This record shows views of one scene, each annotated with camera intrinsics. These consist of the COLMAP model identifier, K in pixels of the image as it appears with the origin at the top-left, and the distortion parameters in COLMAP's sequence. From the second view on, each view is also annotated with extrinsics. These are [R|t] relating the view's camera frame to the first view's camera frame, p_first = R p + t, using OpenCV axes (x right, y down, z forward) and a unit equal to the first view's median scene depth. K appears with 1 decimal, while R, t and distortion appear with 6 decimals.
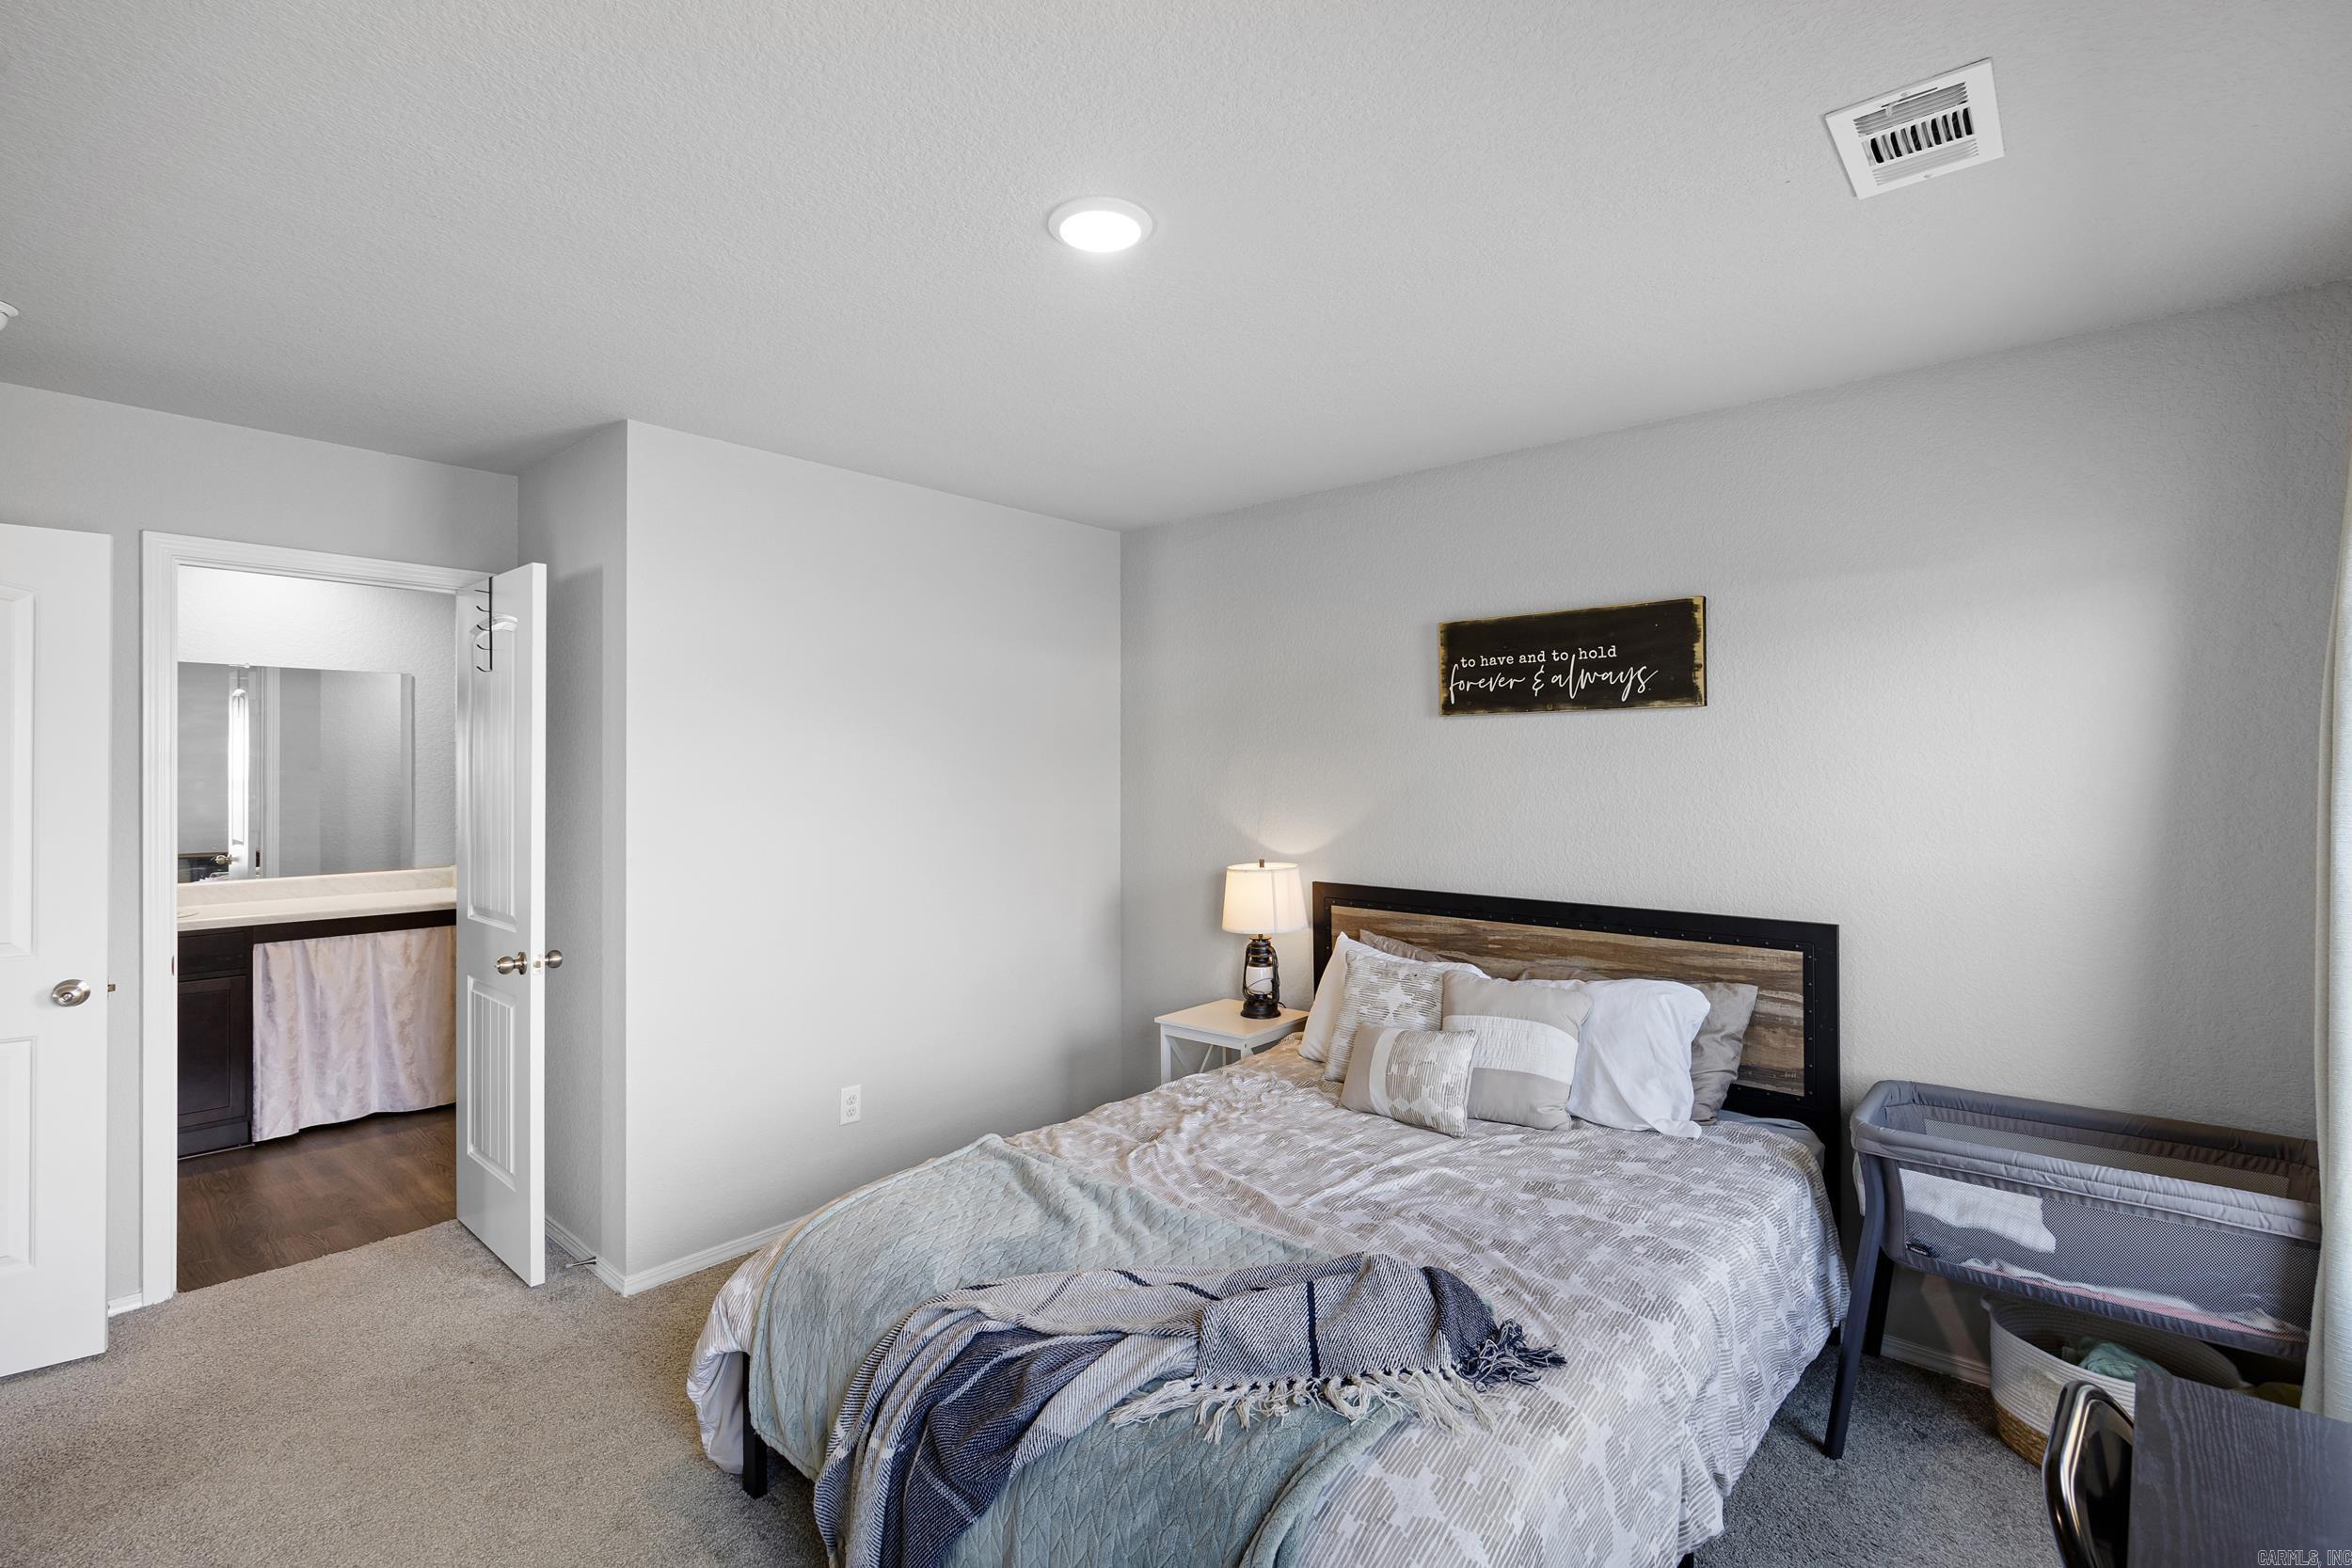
lens RADIAL K [[1052.6, 0, 1187.0], [0, 1052.6, 780.4], [0, 0, 1]] dist [-0.003201, -0.000328]
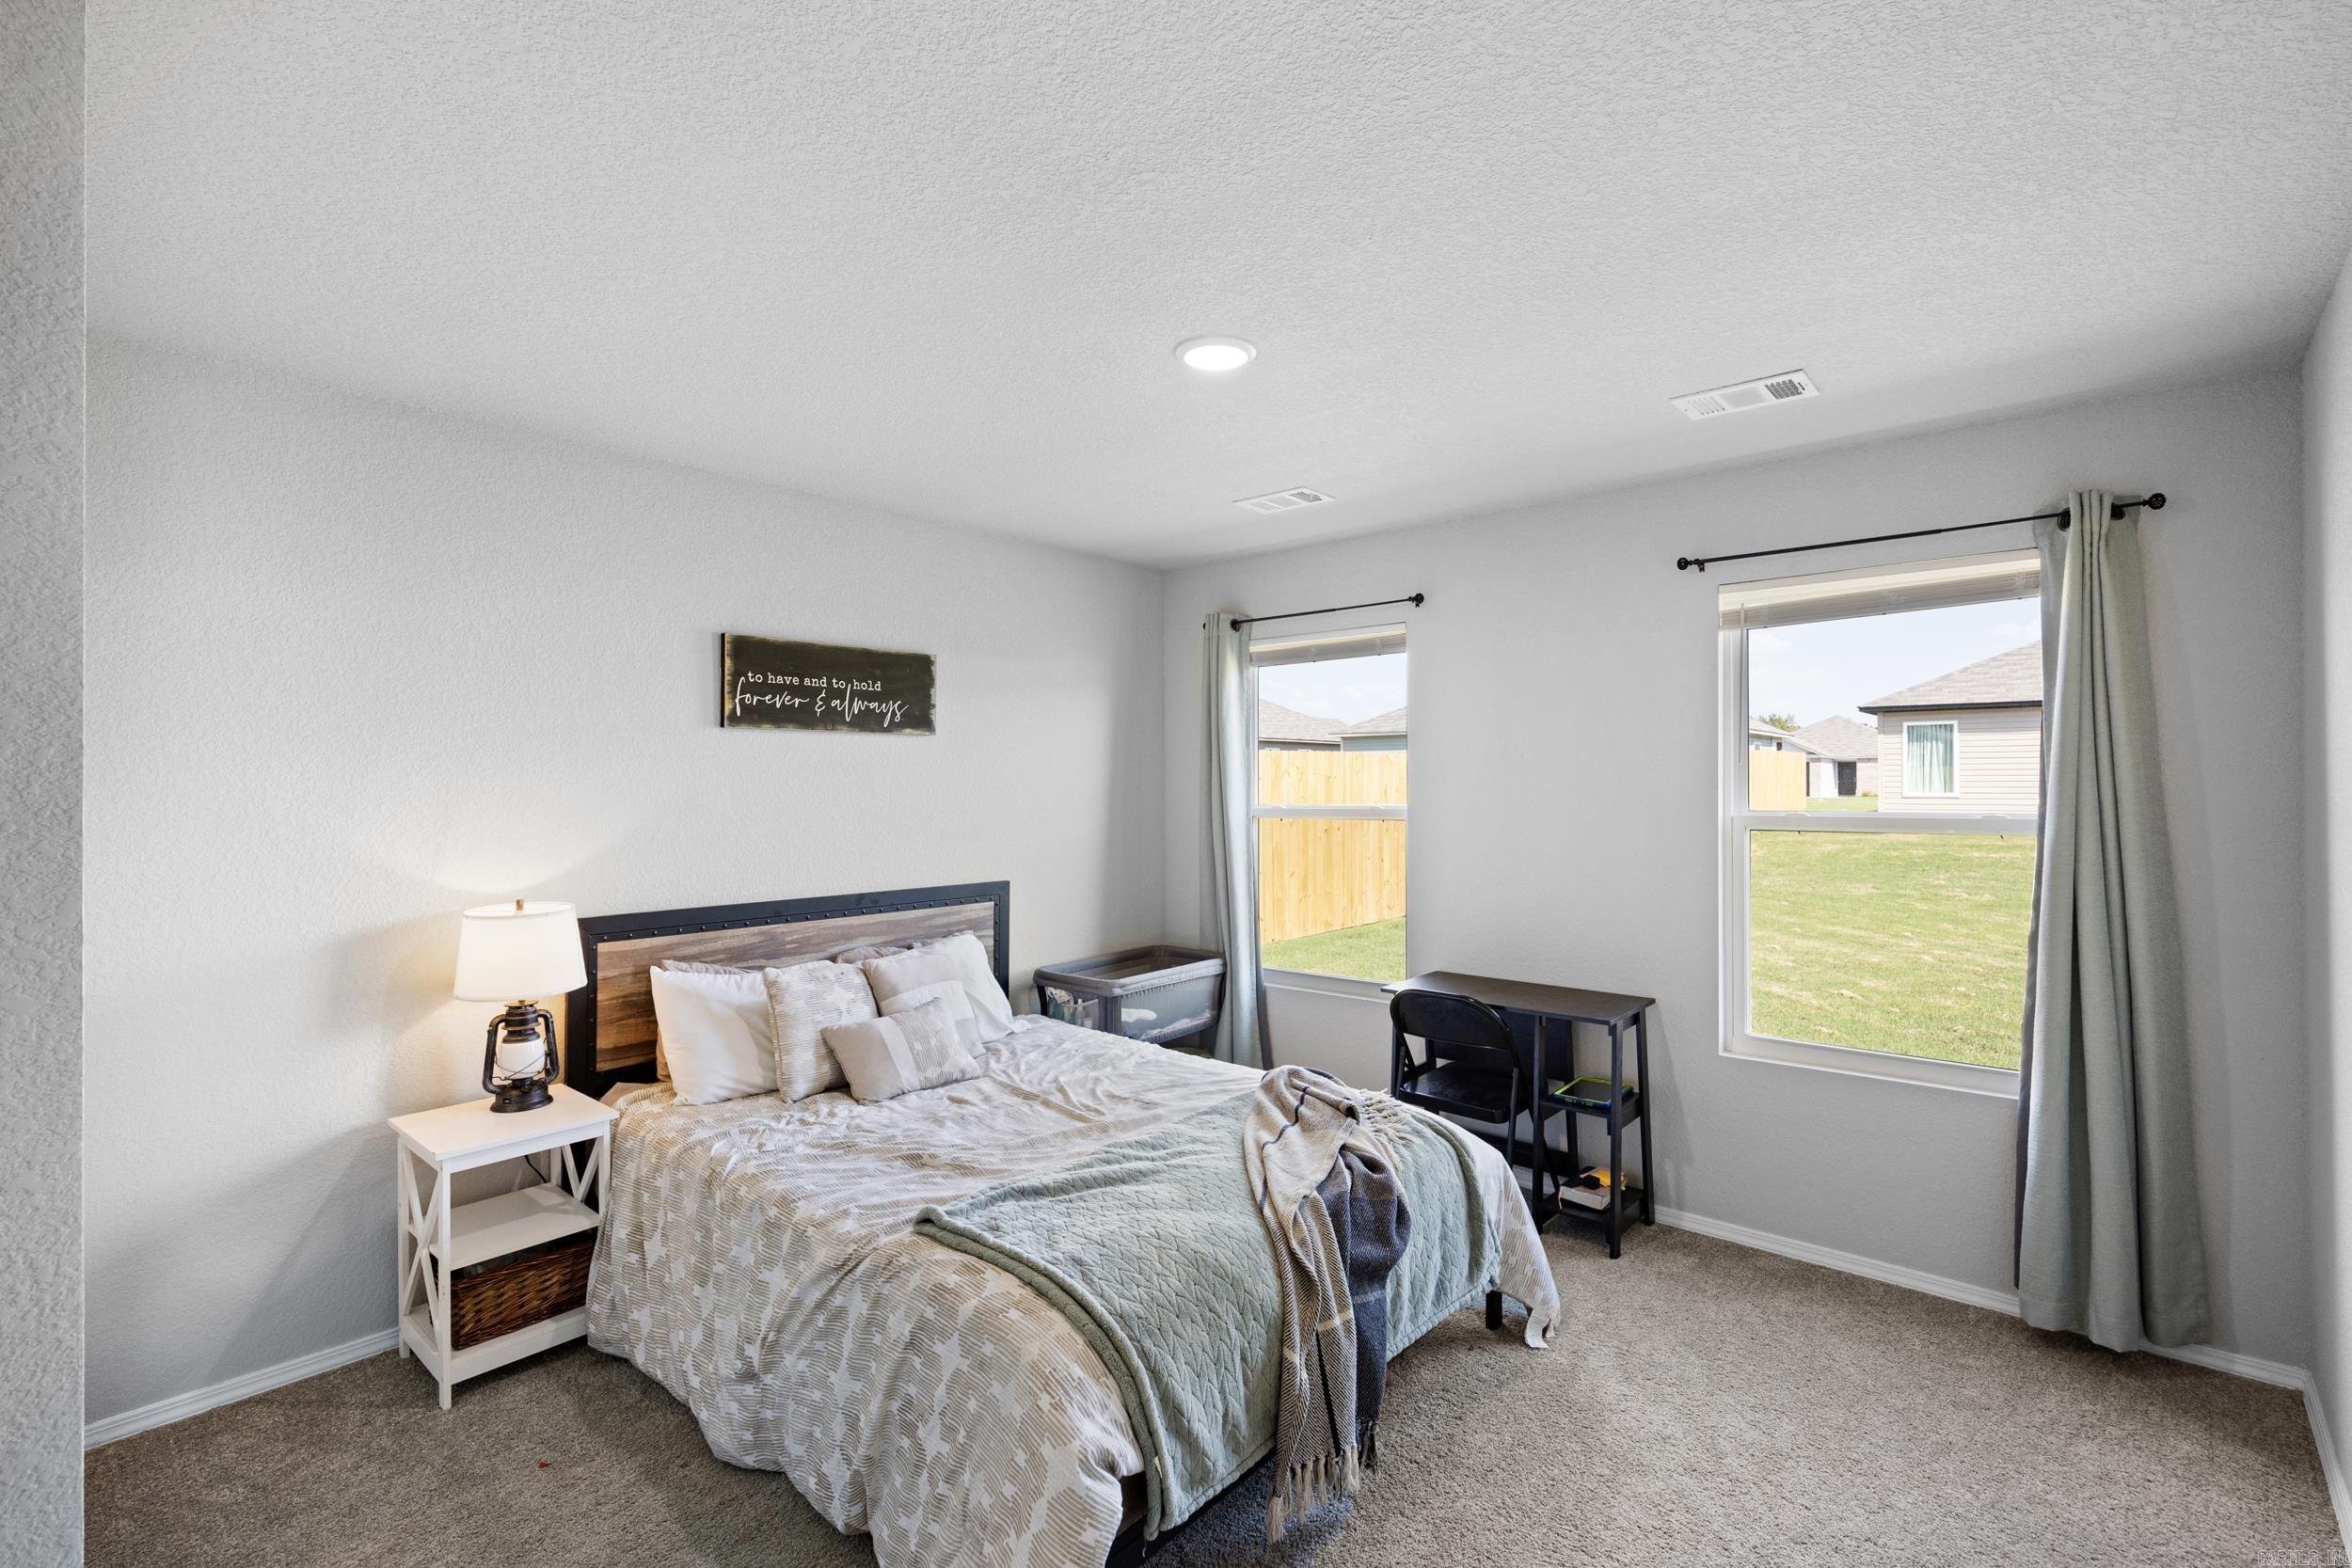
lens RADIAL K [[1052.6, 0, 1187.0], [0, 1052.6, 780.4], [0, 0, 1]] dist [-0.003201, -0.000328]
pose [[0.013932, 0.003876, 0.999895, -0.810717], [0.012845, 0.999909, -0.004055, -0.001694], [-0.999820, 0.012900, 0.013881, 0.605826]]
